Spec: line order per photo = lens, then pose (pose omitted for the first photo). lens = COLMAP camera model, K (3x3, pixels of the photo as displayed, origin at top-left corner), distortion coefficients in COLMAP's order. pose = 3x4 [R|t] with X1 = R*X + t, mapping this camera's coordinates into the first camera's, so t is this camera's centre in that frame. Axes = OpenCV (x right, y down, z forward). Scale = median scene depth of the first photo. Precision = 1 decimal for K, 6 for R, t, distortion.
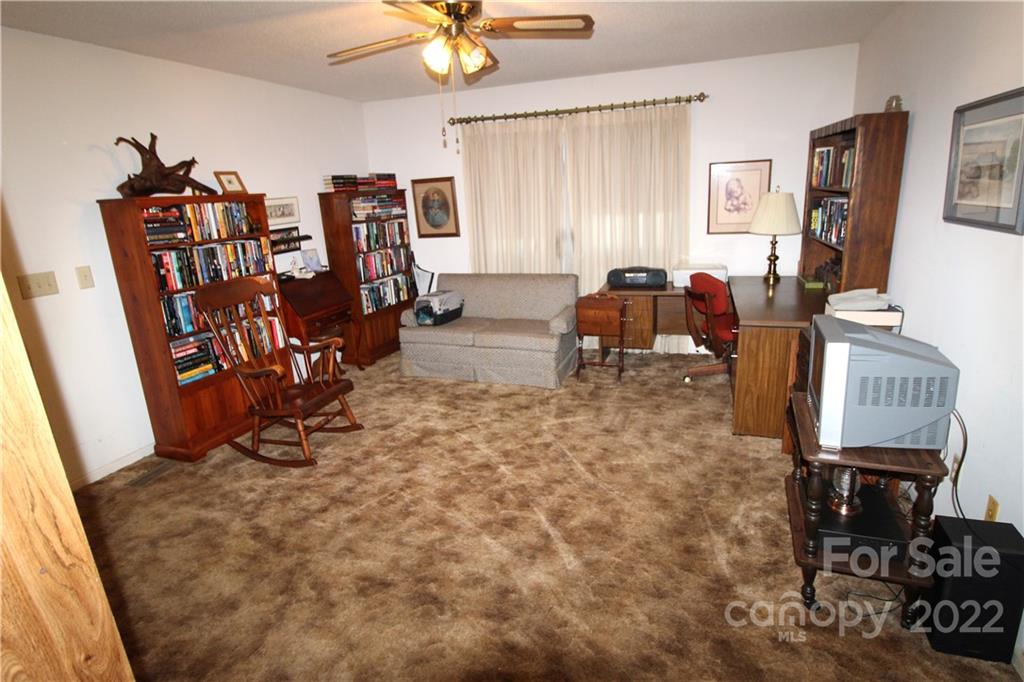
lens RADIAL K [[532.7, 0, 522.2], [0, 532.7, 334.2], [0, 0, 1]] dist [0.000726, -0.015632]
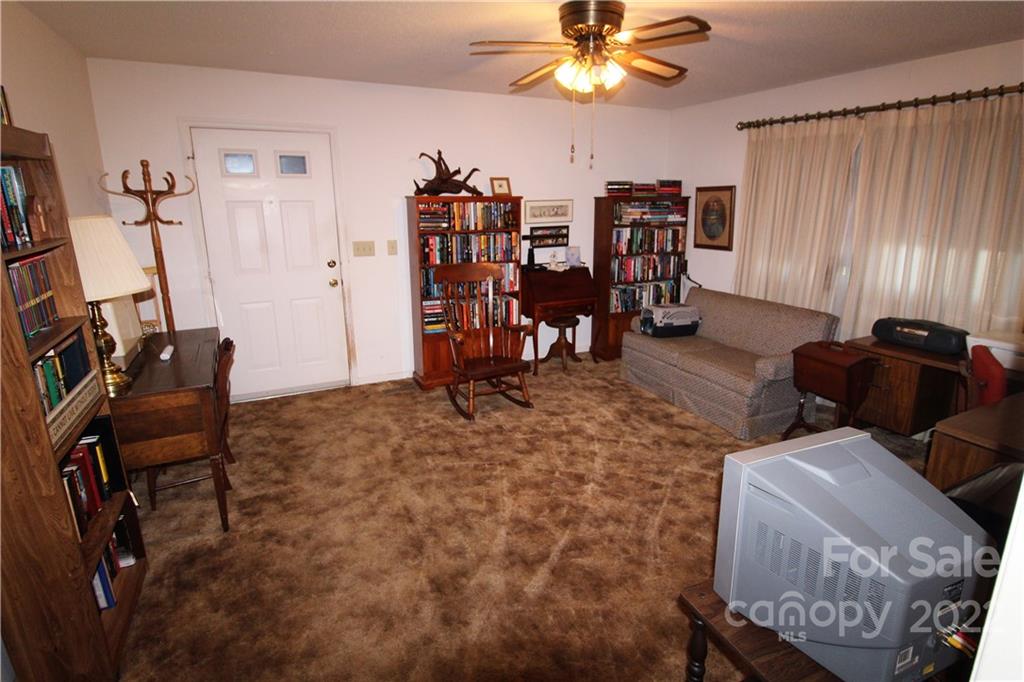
lens RADIAL K [[532.7, 0, 522.2], [0, 532.7, 334.2], [0, 0, 1]] dist [0.000726, -0.015632]
pose [[0.706515, 0.220529, -0.672461, 0.354029], [-0.217460, 0.971888, 0.090253, -0.062138], [0.673460, 0.082468, 0.734609, 0.123516]]
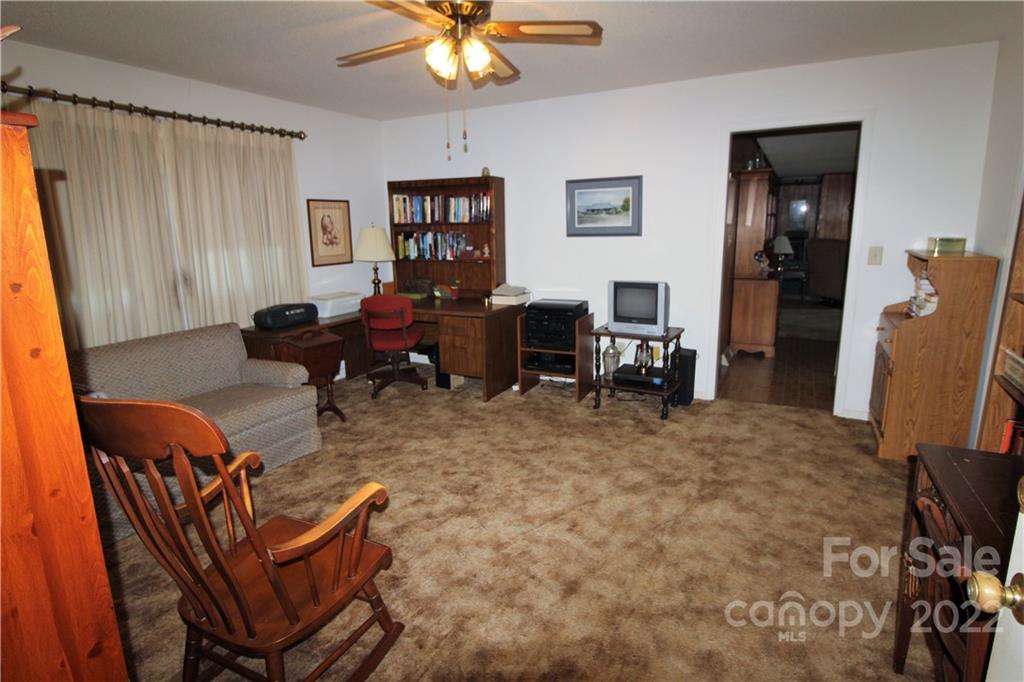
lens RADIAL K [[532.7, 0, 522.2], [0, 532.7, 334.2], [0, 0, 1]] dist [0.000726, -0.015632]
pose [[0.135116, -0.154288, 0.978744, -0.689277], [0.269708, 0.956229, 0.113506, -0.078790], [-0.953416, 0.248639, 0.170814, 0.520685]]
